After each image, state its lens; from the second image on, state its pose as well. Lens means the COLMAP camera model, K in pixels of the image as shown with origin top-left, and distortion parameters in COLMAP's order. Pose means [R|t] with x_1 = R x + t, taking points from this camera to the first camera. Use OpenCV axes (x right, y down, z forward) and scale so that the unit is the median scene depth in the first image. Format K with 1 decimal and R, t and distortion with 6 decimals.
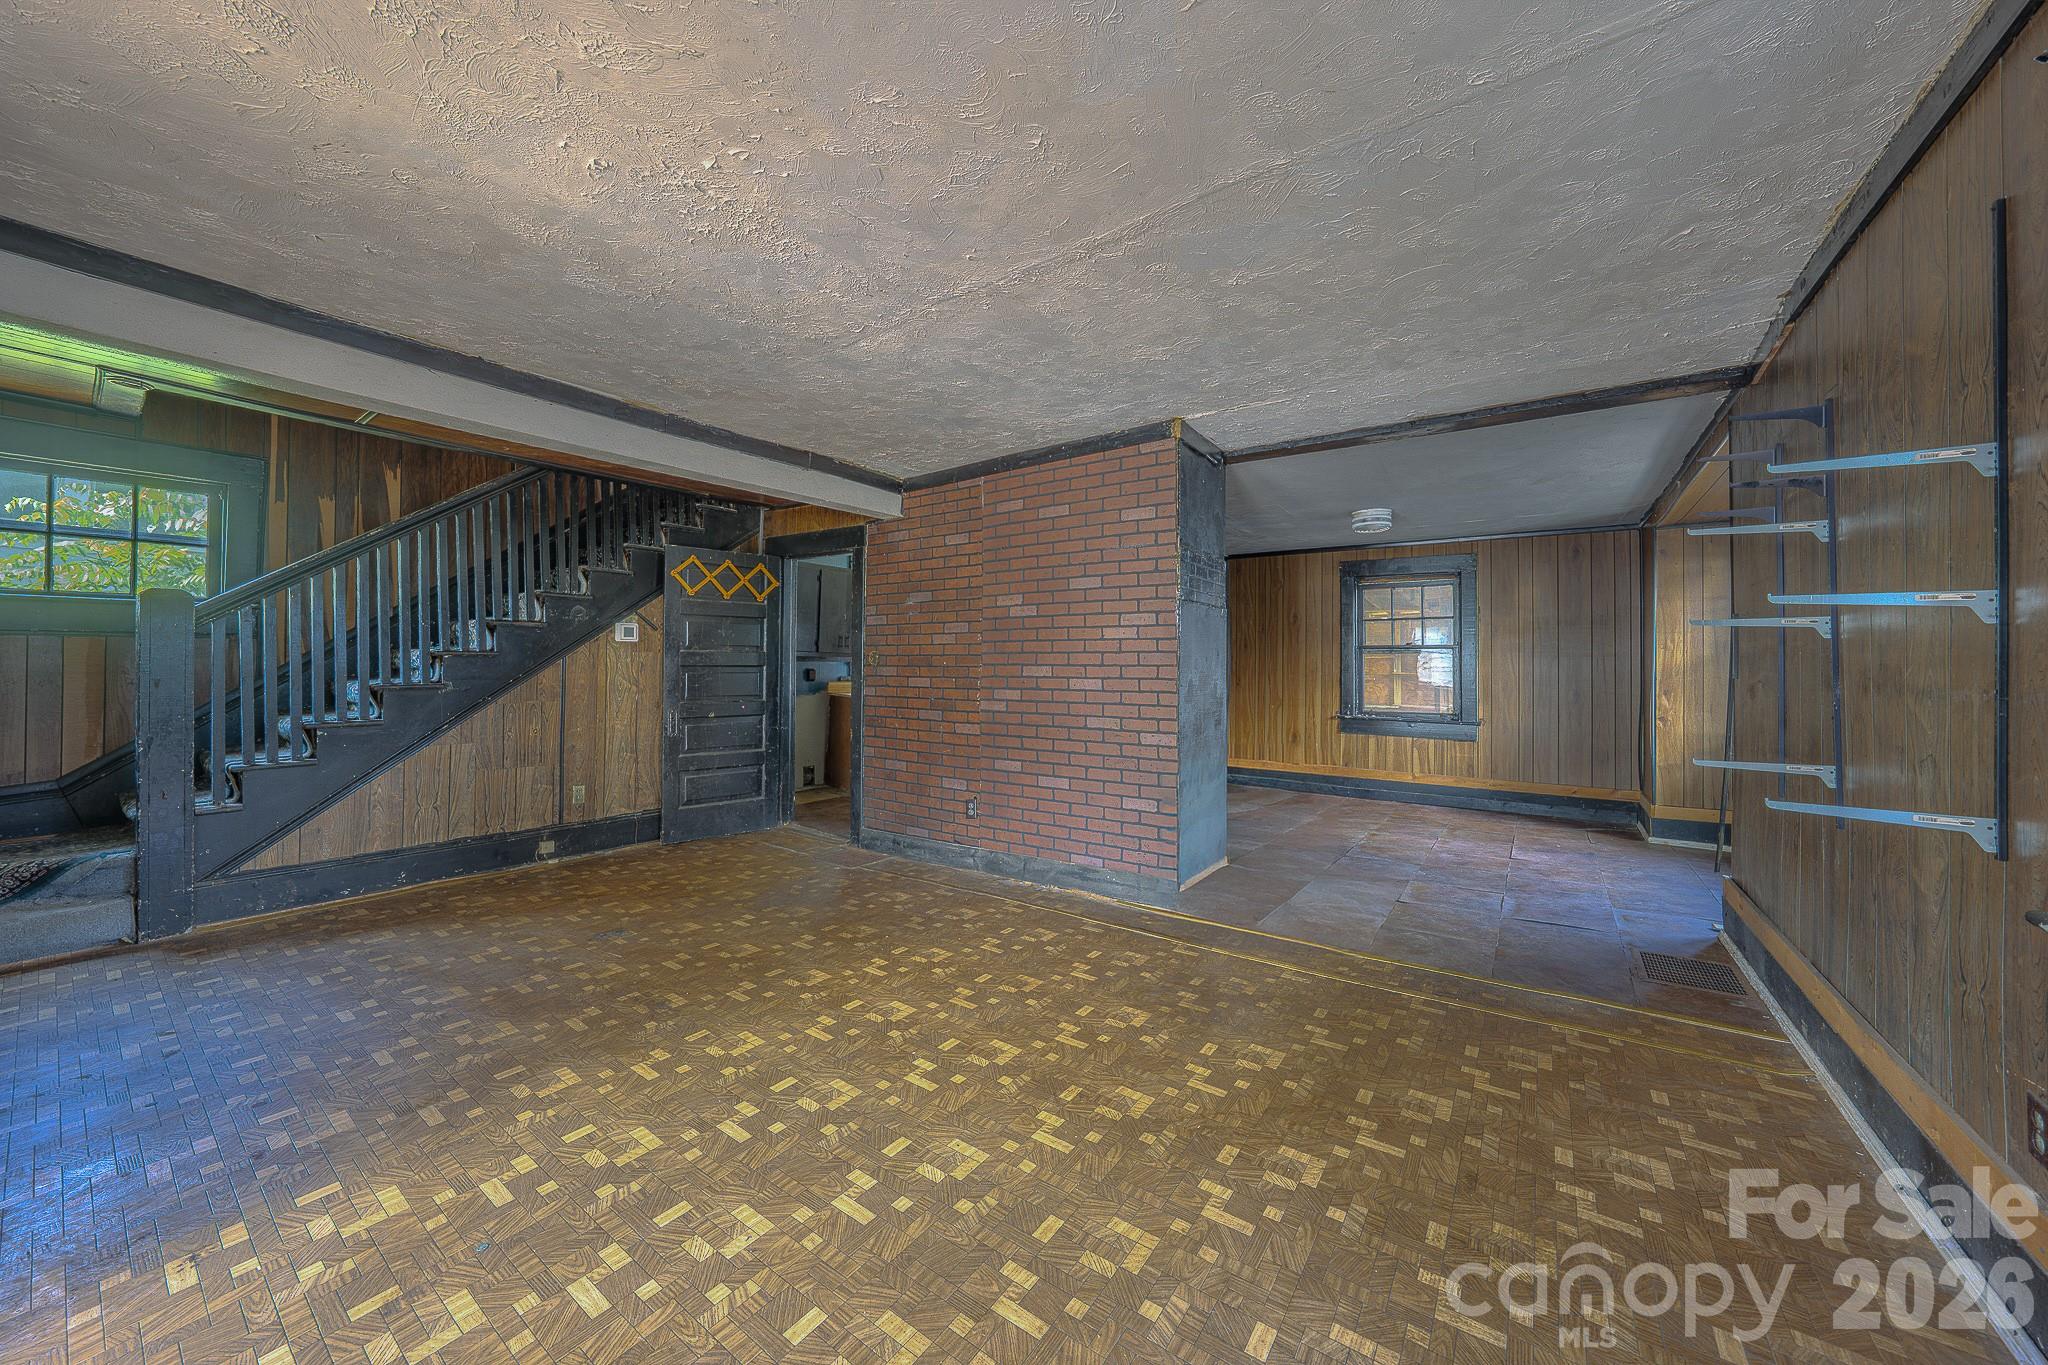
lens RADIAL K [[719.3, 0, 1023.1], [0, 719.3, 661.5], [0, 0, 1]] dist [-0.018322, 0.000038]
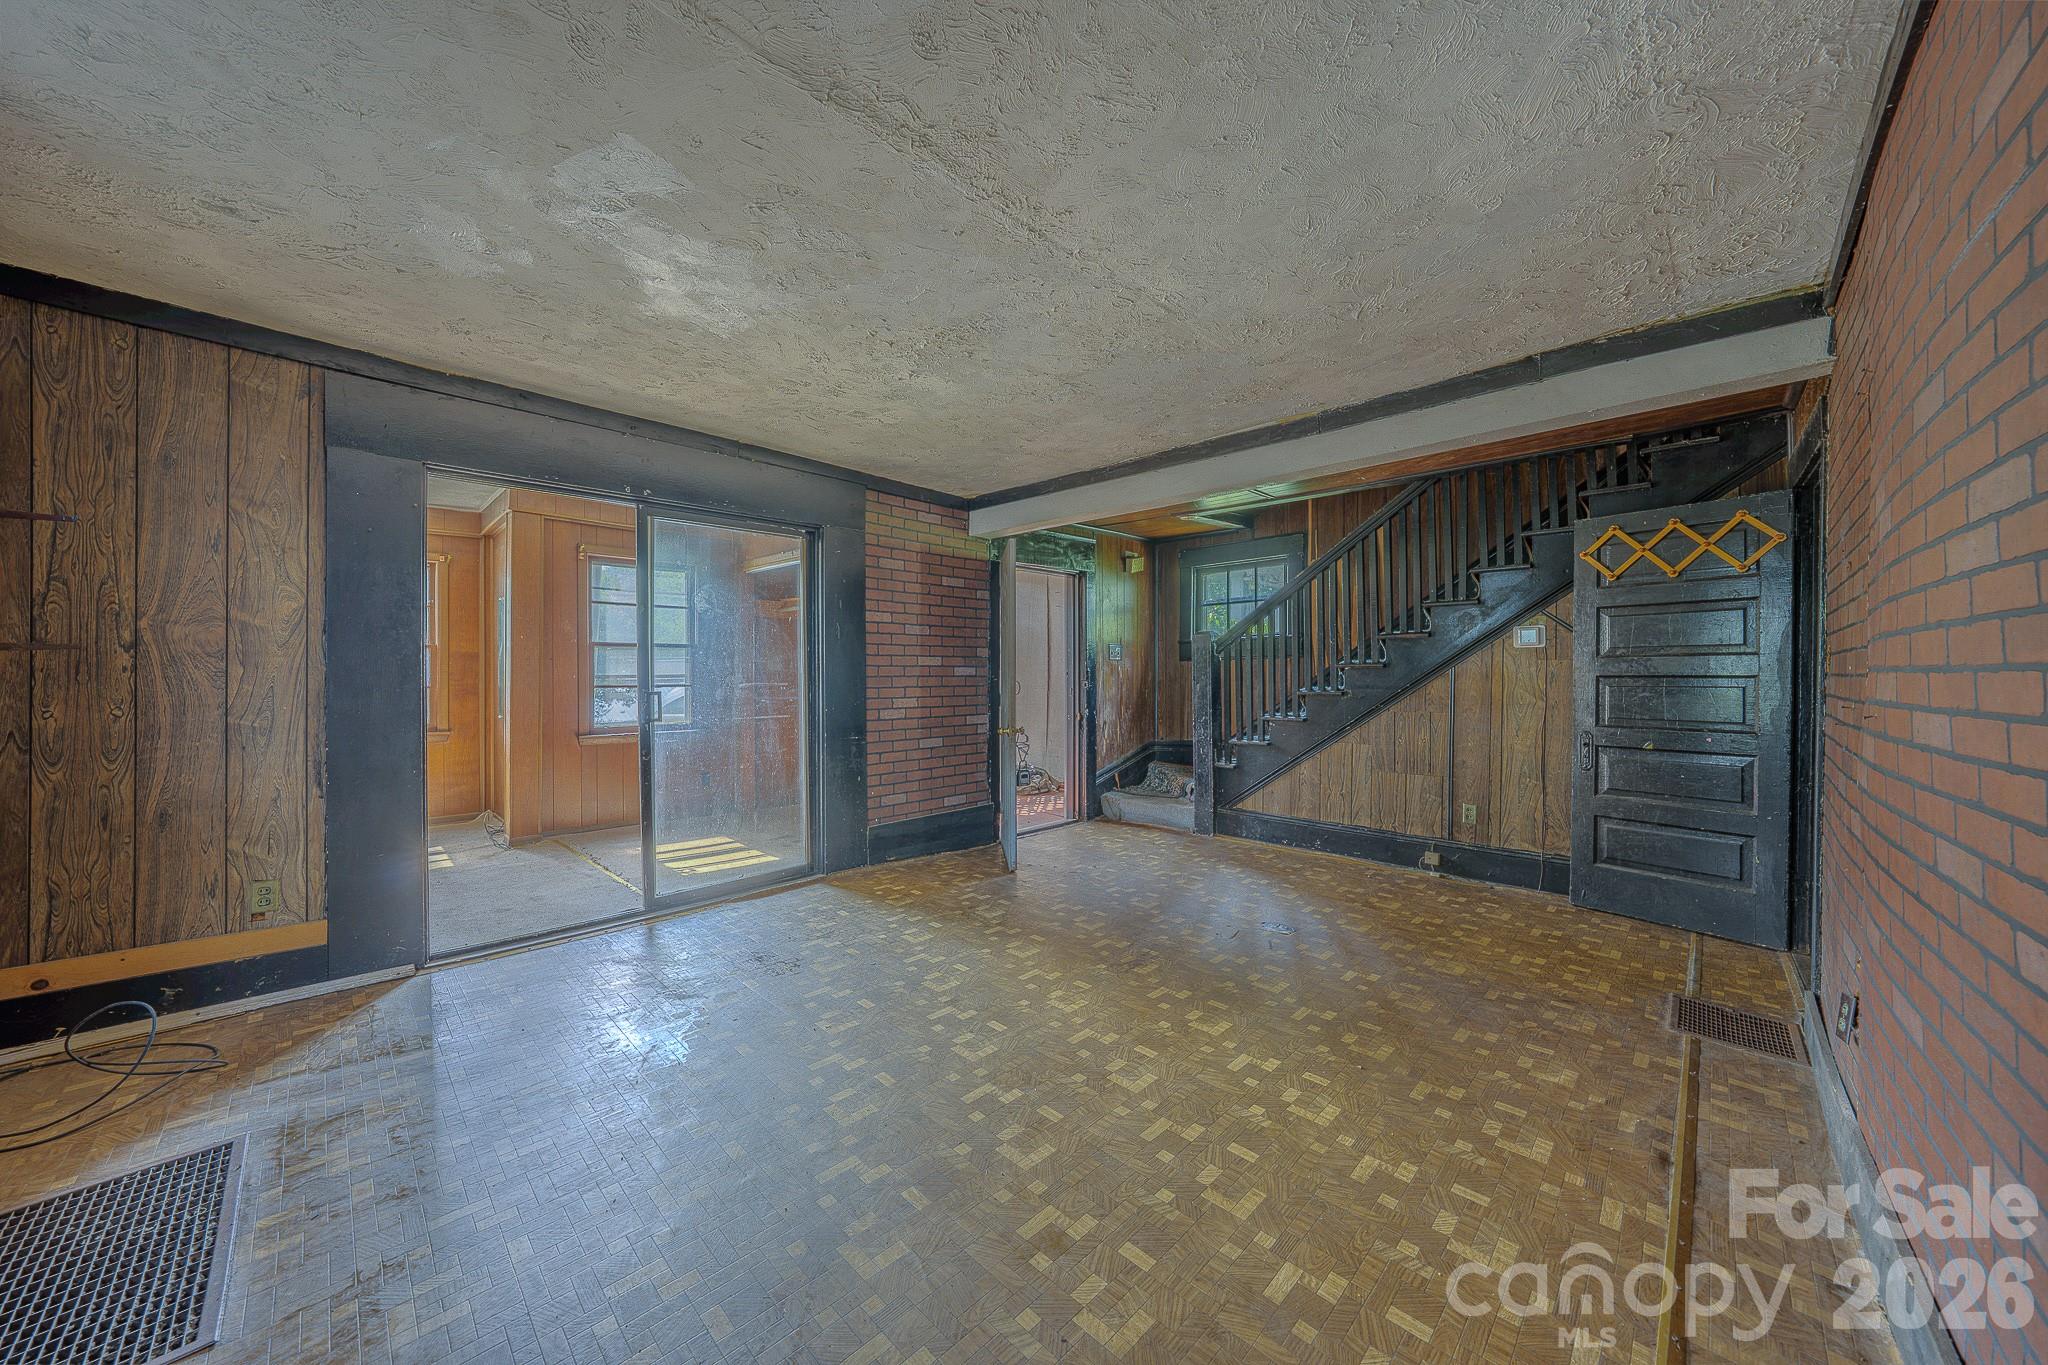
lens RADIAL K [[709.9, 0, 1024.0], [0, 709.9, 682.5], [0, 0, 1]] dist [-0.017953, -0.000009]
pose [[-0.154120, 0.005075, -0.988039, 0.452258], [0.006874, 0.999968, 0.004064, 0.007087], [0.988028, -0.006166, -0.154150, 0.674801]]
